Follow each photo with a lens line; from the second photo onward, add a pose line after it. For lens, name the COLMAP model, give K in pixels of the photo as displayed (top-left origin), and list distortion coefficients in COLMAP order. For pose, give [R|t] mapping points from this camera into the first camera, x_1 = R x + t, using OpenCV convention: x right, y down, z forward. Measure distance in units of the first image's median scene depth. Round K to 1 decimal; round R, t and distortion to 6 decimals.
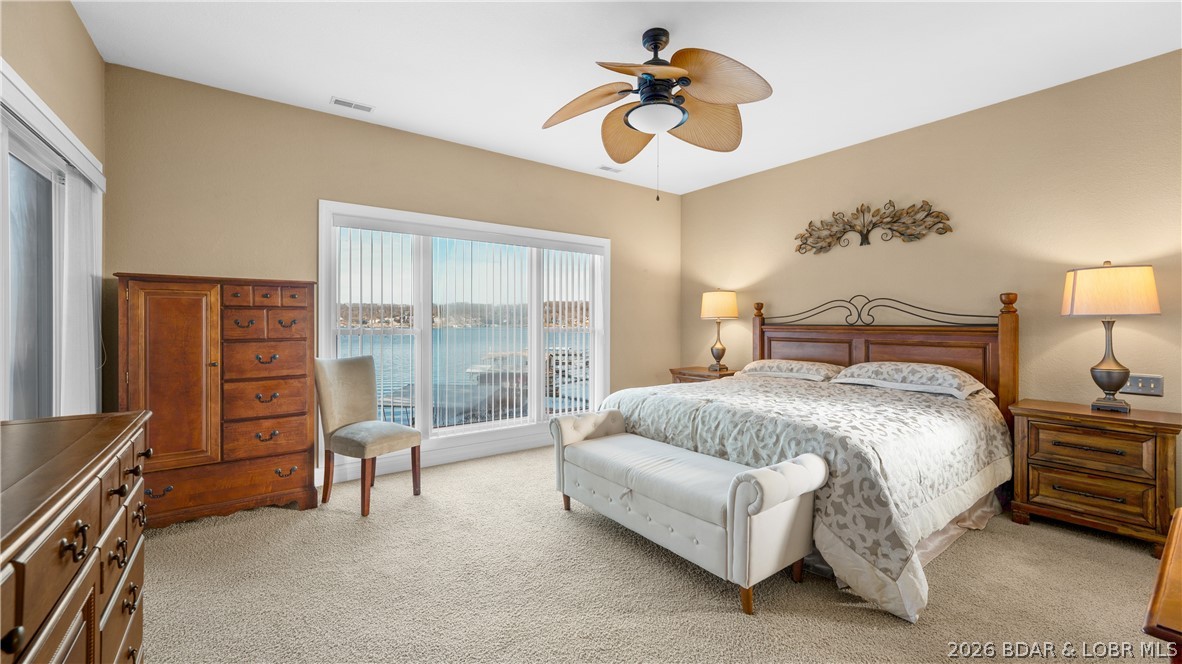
lens RADIAL K [[482.5, 0, 590.9], [0, 482.5, 310.3], [0, 0, 1]] dist [-0.001669, -0.000087]
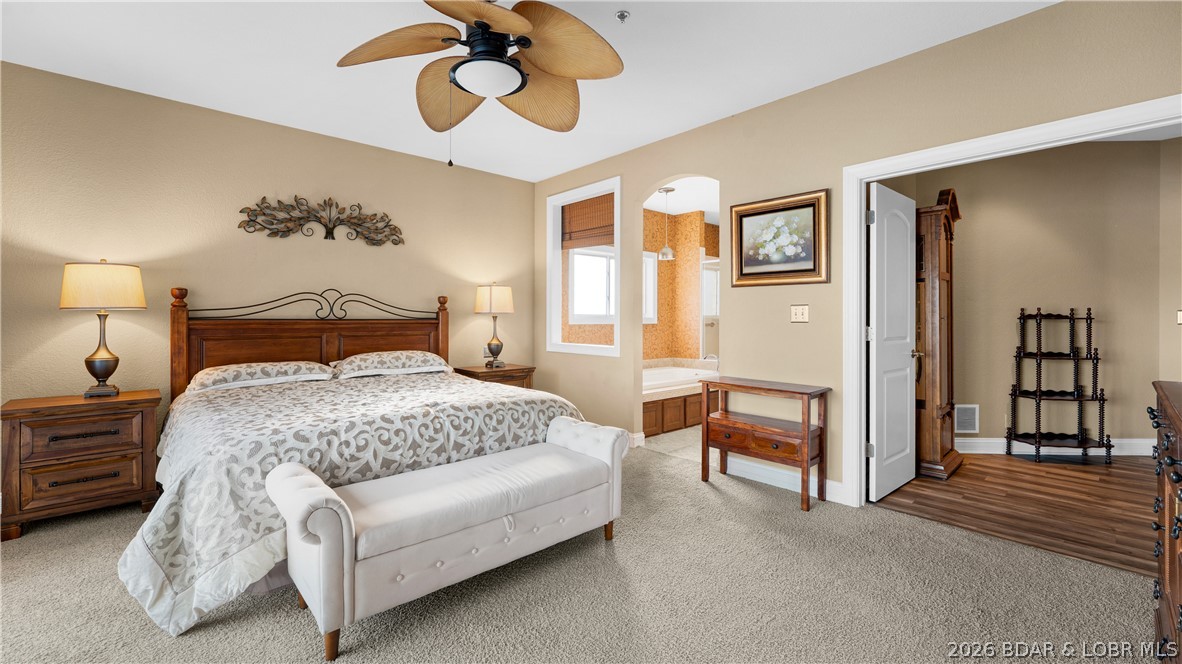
lens RADIAL K [[472.3, 0, 567.5], [0, 472.3, 318.0], [0, 0, 1]] dist [-0.000784, -0.000026]
pose [[-0.073847, -0.001858, 0.997268, -0.452503], [-0.027223, 0.999629, -0.000153, 0.015036], [-0.996898, -0.027160, -0.073871, 0.586595]]
